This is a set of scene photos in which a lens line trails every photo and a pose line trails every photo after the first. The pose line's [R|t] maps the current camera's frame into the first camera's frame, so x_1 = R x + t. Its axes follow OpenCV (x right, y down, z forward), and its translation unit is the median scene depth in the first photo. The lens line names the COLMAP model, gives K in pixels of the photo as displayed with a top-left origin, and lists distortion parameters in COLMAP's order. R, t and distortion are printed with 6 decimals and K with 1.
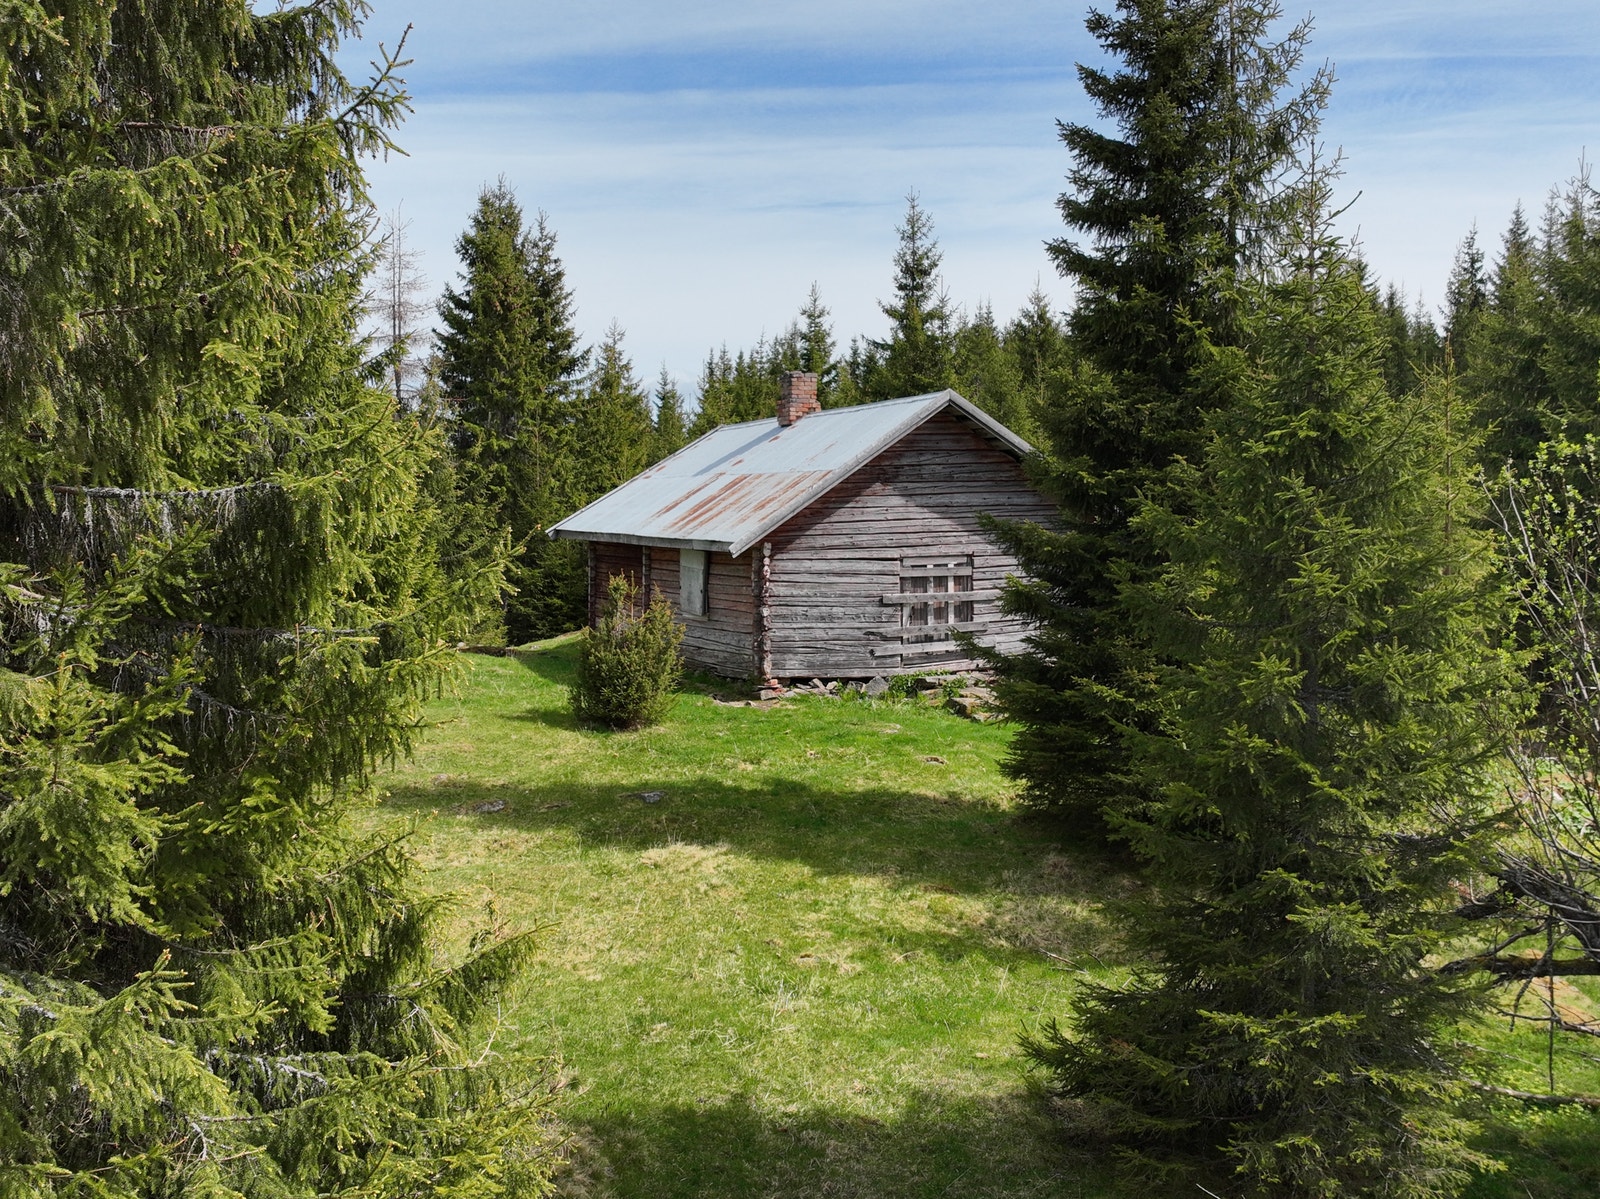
lens RADIAL K [[1588.9, 0, 800.0], [0, 1588.9, 599.5], [0, 0, 1]] dist [-0.010904, -0.010177]
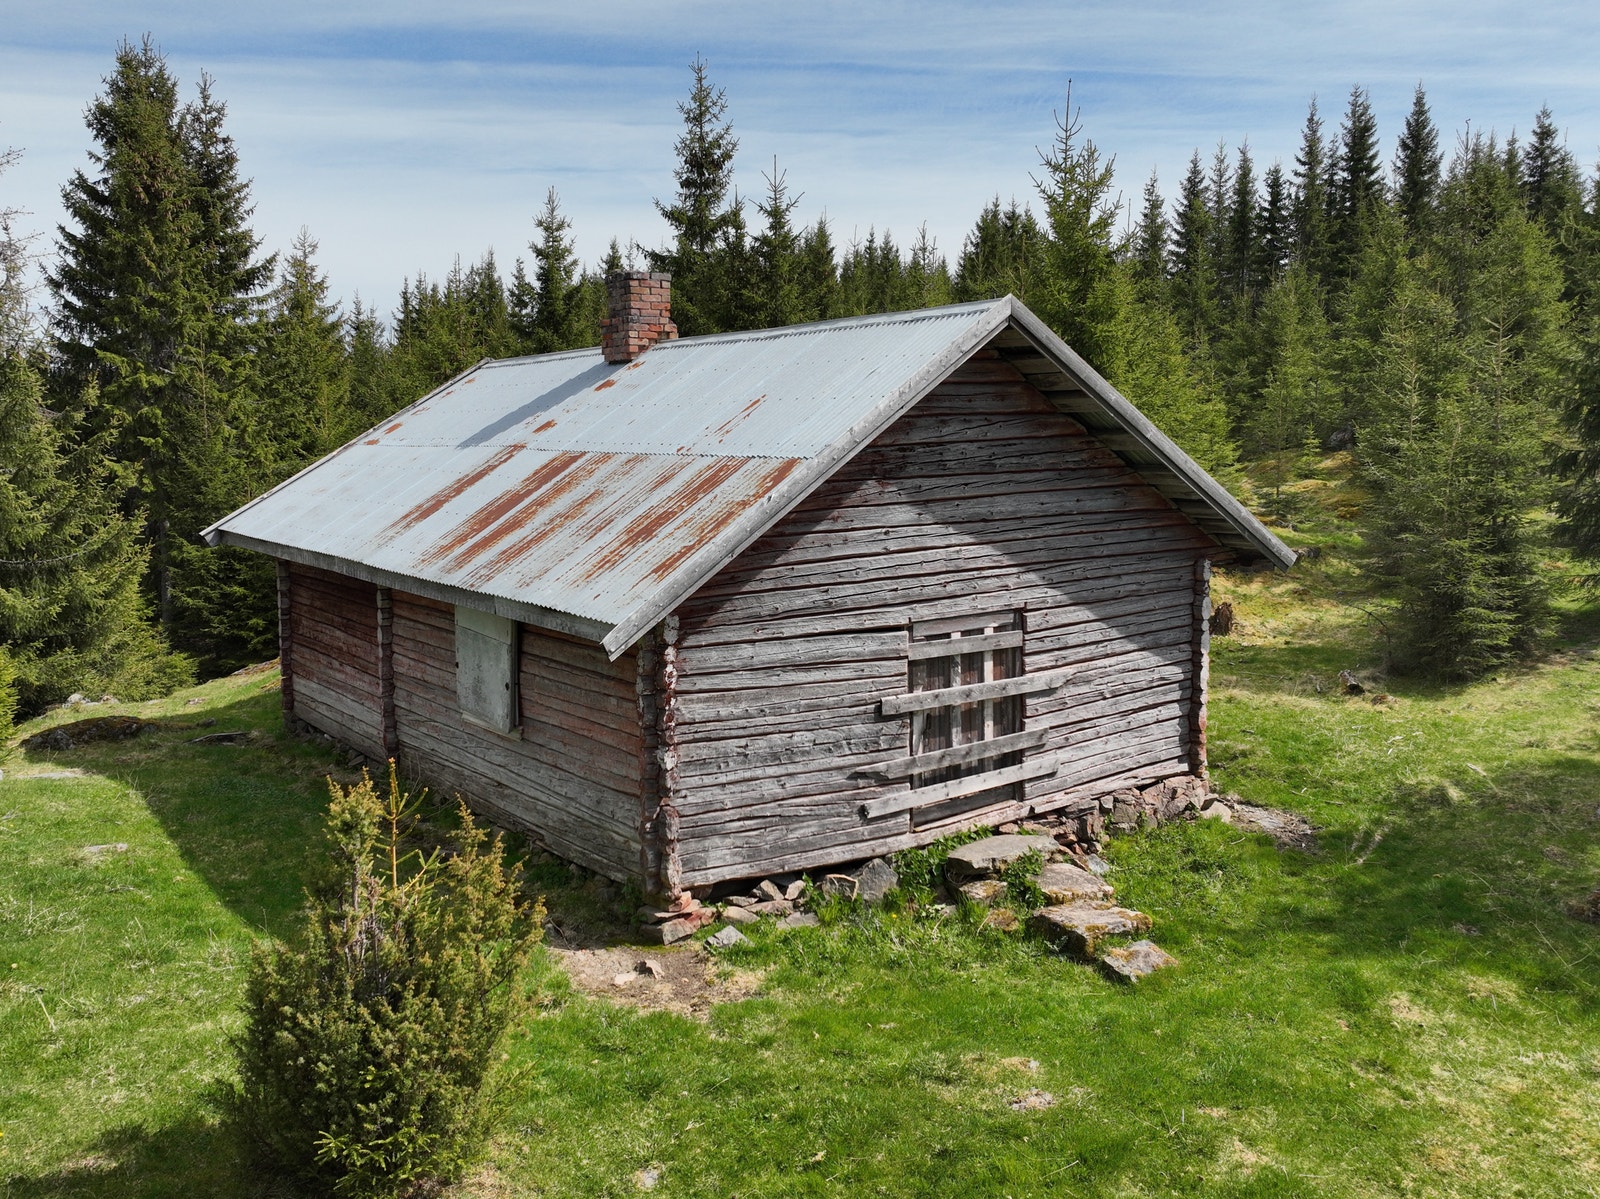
lens RADIAL K [[1414.9, 0, 800.0], [0, 1414.9, 599.5], [0, 0, 1]] dist [0.062424, -0.256092]
pose [[0.976906, -0.025368, 0.212158, -0.063795], [0.012784, 0.998088, 0.060477, -0.057651], [-0.213287, -0.056368, 0.975362, 0.513974]]
